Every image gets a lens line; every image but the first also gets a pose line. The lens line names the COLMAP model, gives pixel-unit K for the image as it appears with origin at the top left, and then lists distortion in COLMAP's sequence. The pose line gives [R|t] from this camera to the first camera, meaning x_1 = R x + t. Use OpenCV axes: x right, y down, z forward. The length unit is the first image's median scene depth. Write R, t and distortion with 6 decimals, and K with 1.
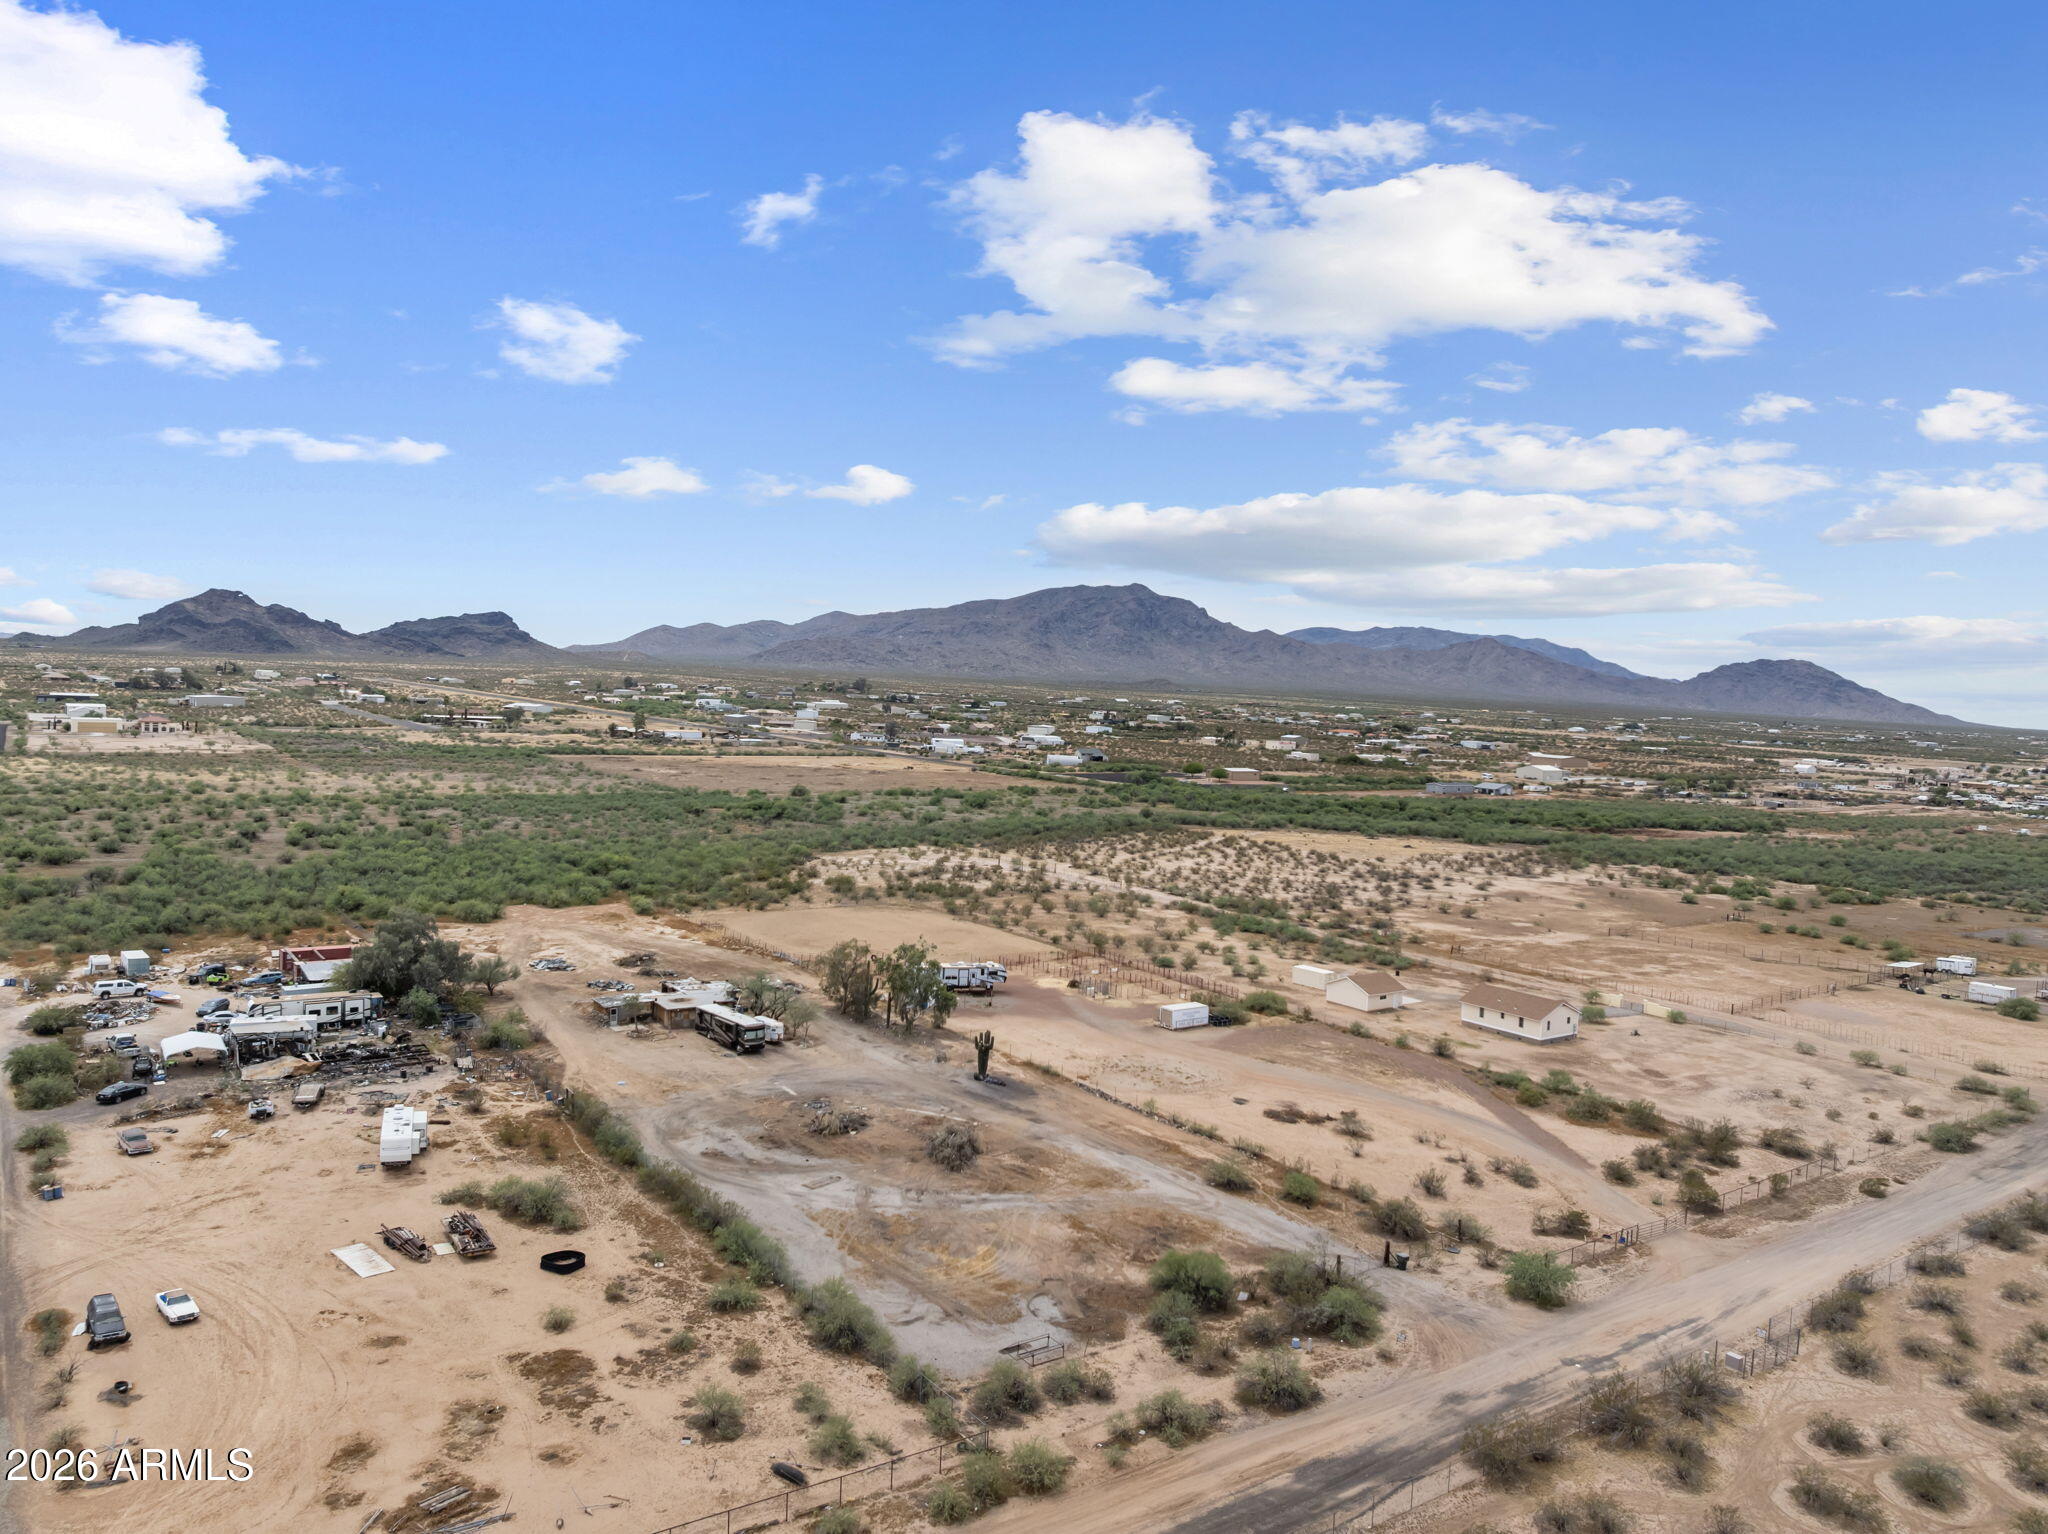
lens RADIAL K [[1437.0, 0, 1031.8], [0, 1437.0, 762.5], [0, 0, 1]] dist [-0.040657, 0.005825]
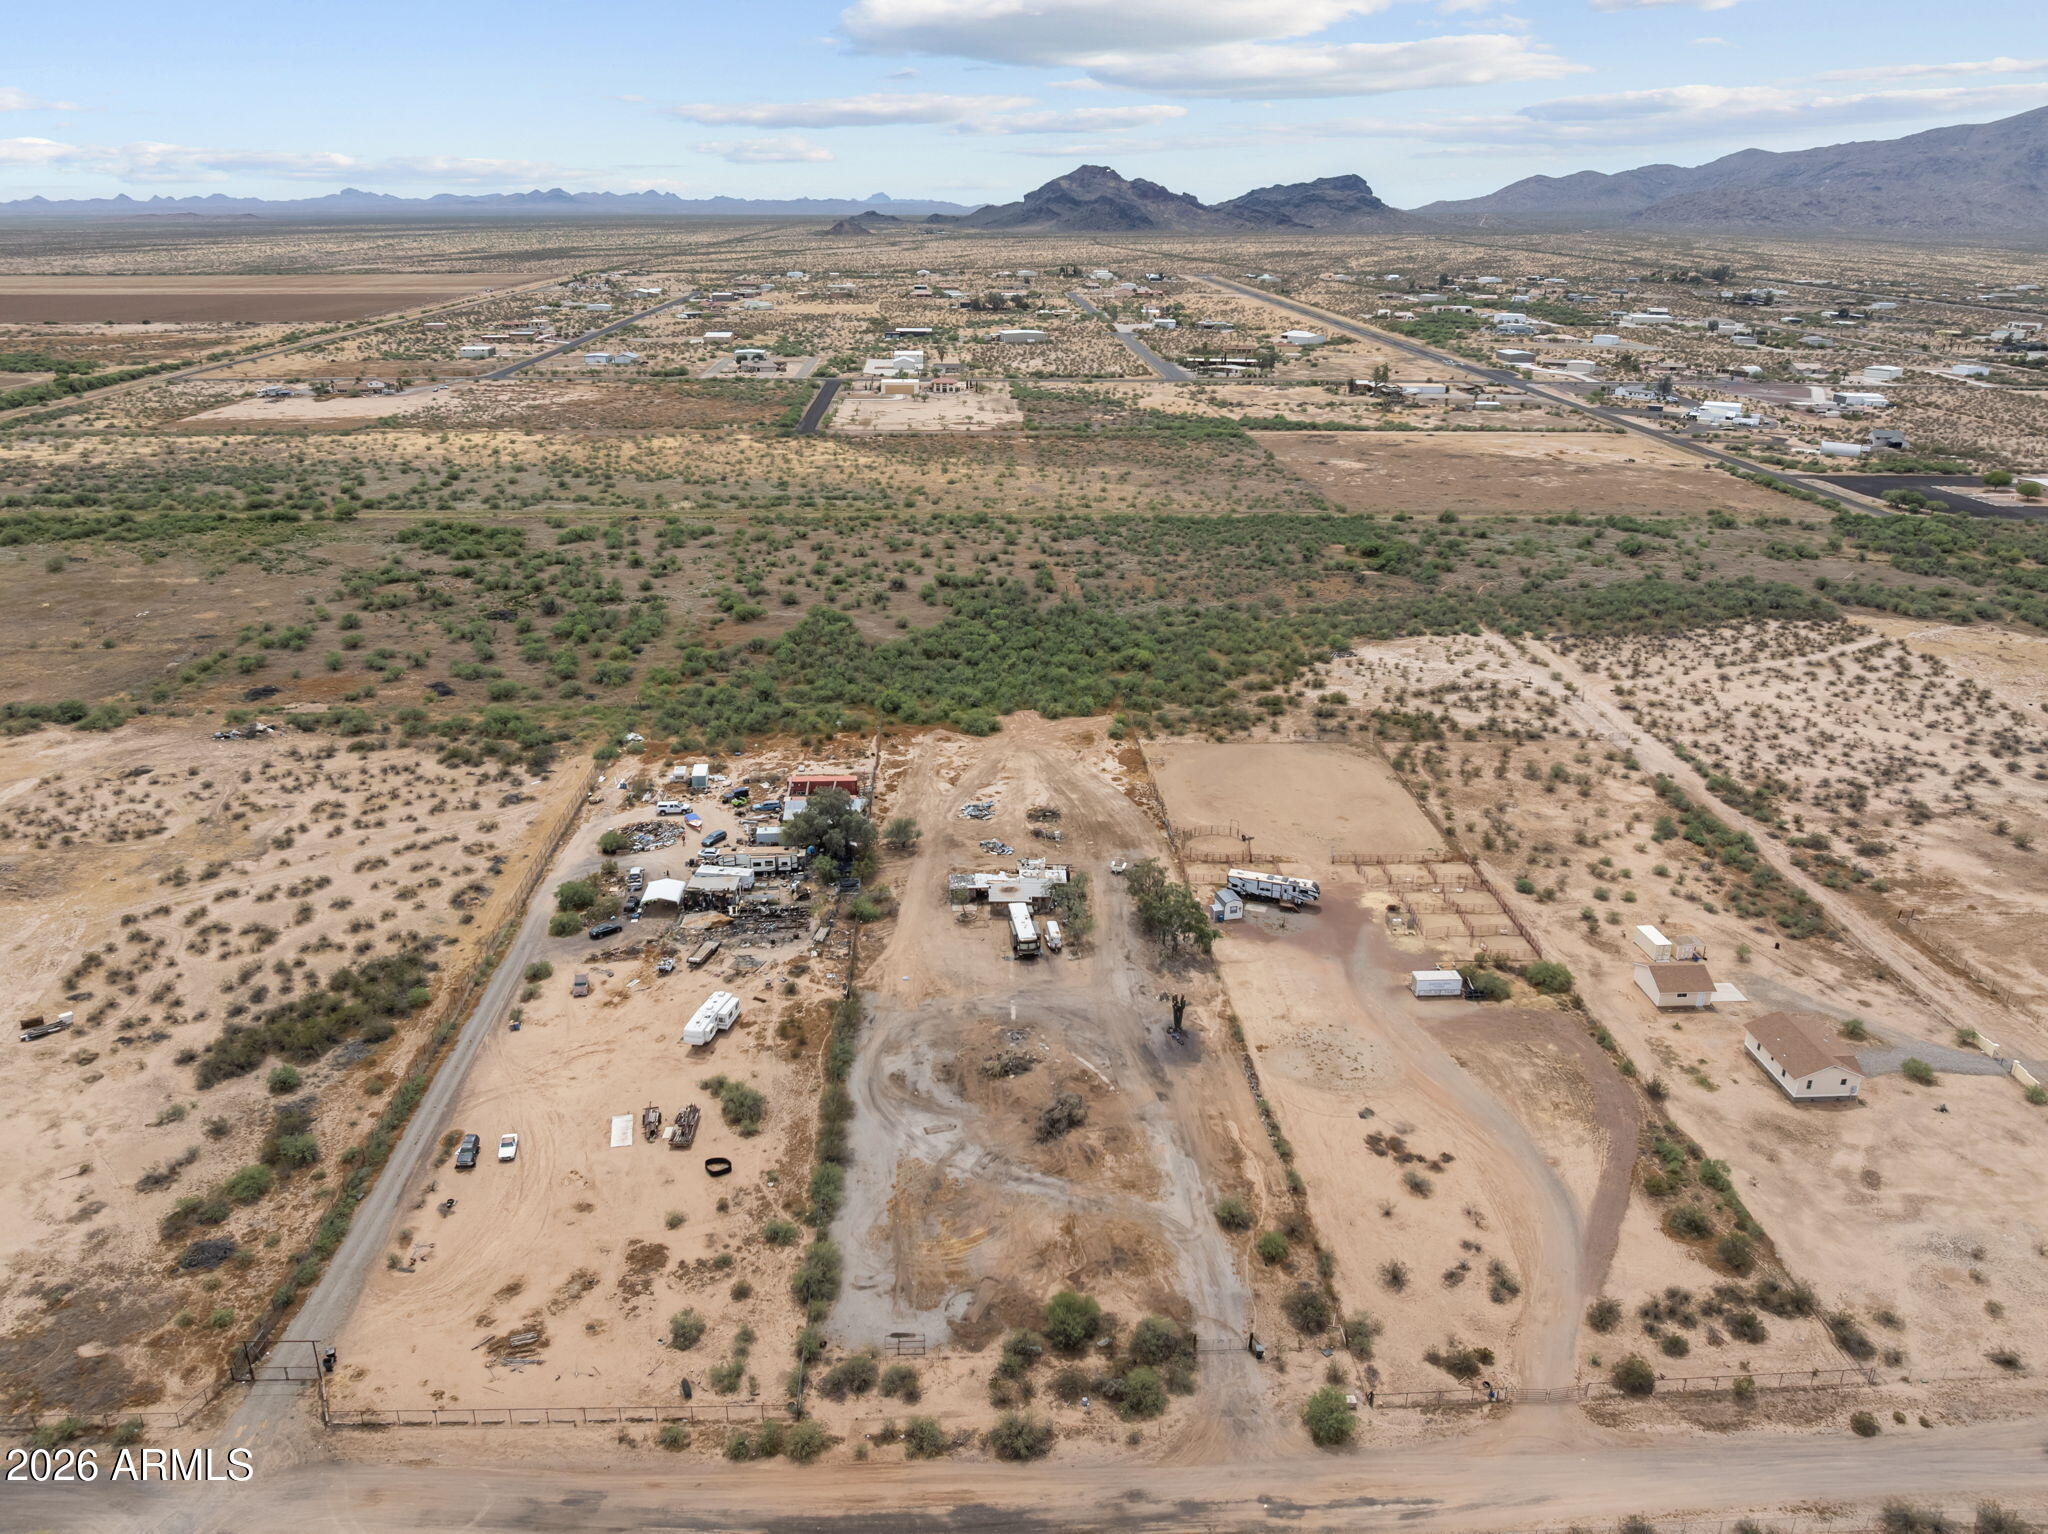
lens RADIAL K [[1478.8, 0, 1034.2], [0, 1478.8, 767.1], [0, 0, 1]] dist [-0.008531, -0.066867]
pose [[0.842258, 0.160875, -0.514511, 0.551046], [-0.005278, 0.956847, 0.290543, -0.409645], [0.539050, -0.241996, 0.806761, 0.000676]]
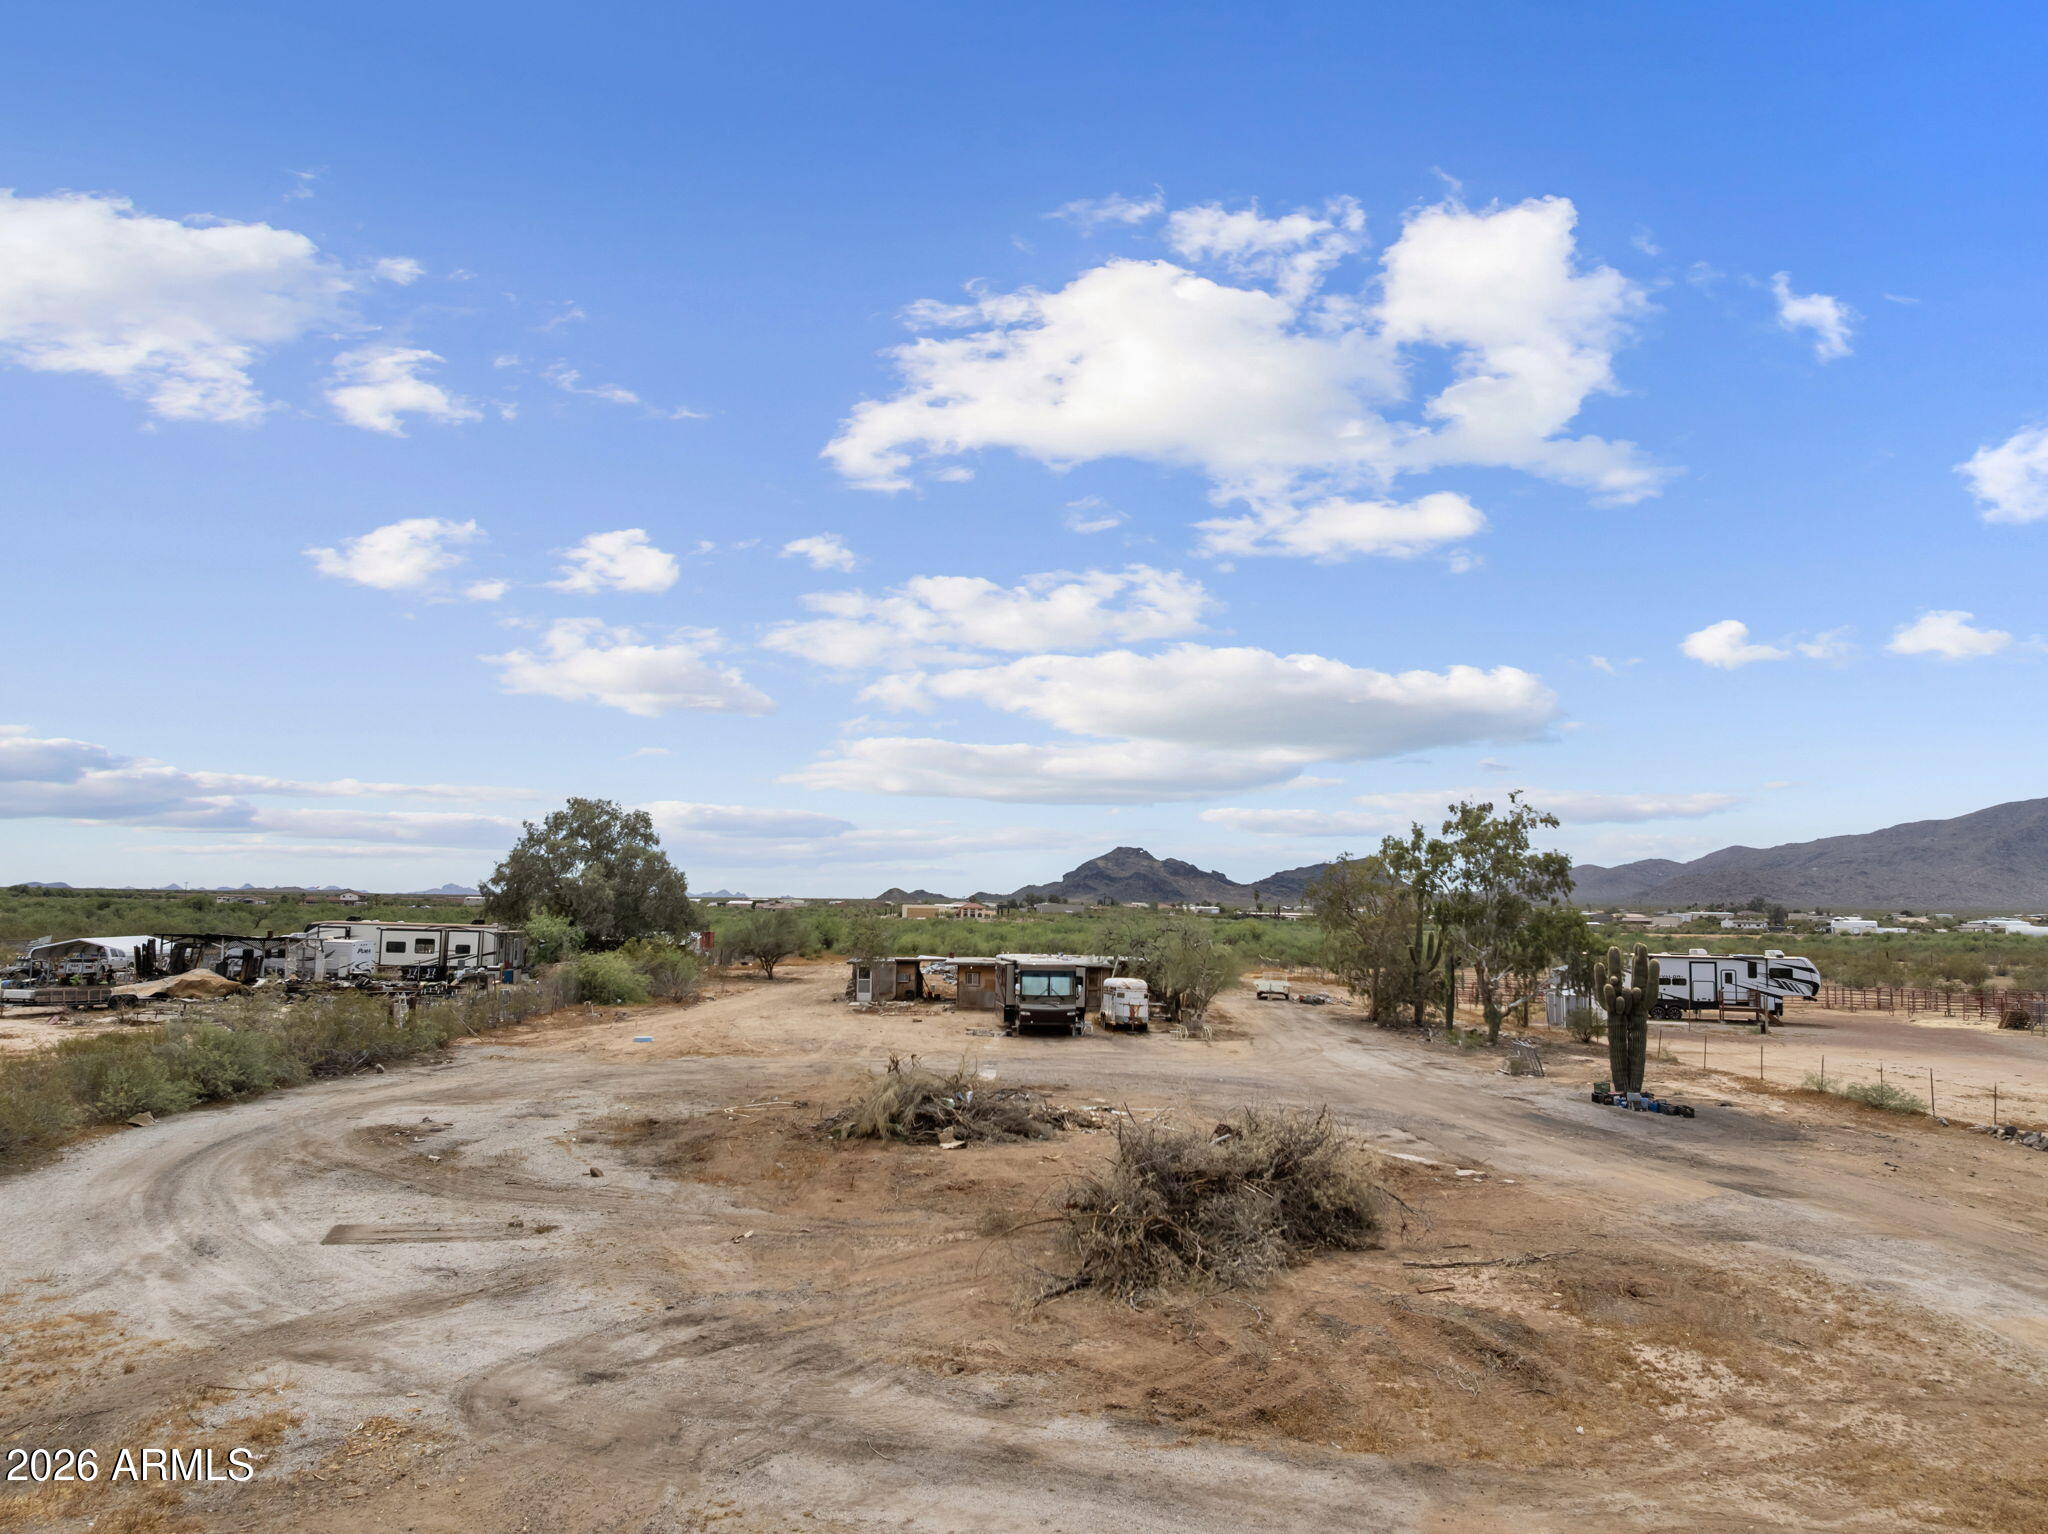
lens RADIAL K [[1437.0, 0, 1031.8], [0, 1437.0, 762.5], [0, 0, 1]] dist [-0.040657, 0.005825]
pose [[0.826972, -0.086831, -0.555497, 0.041346], [-0.012414, 0.984942, -0.172440, 0.241601], [0.562106, 0.149499, 0.813442, 0.807136]]
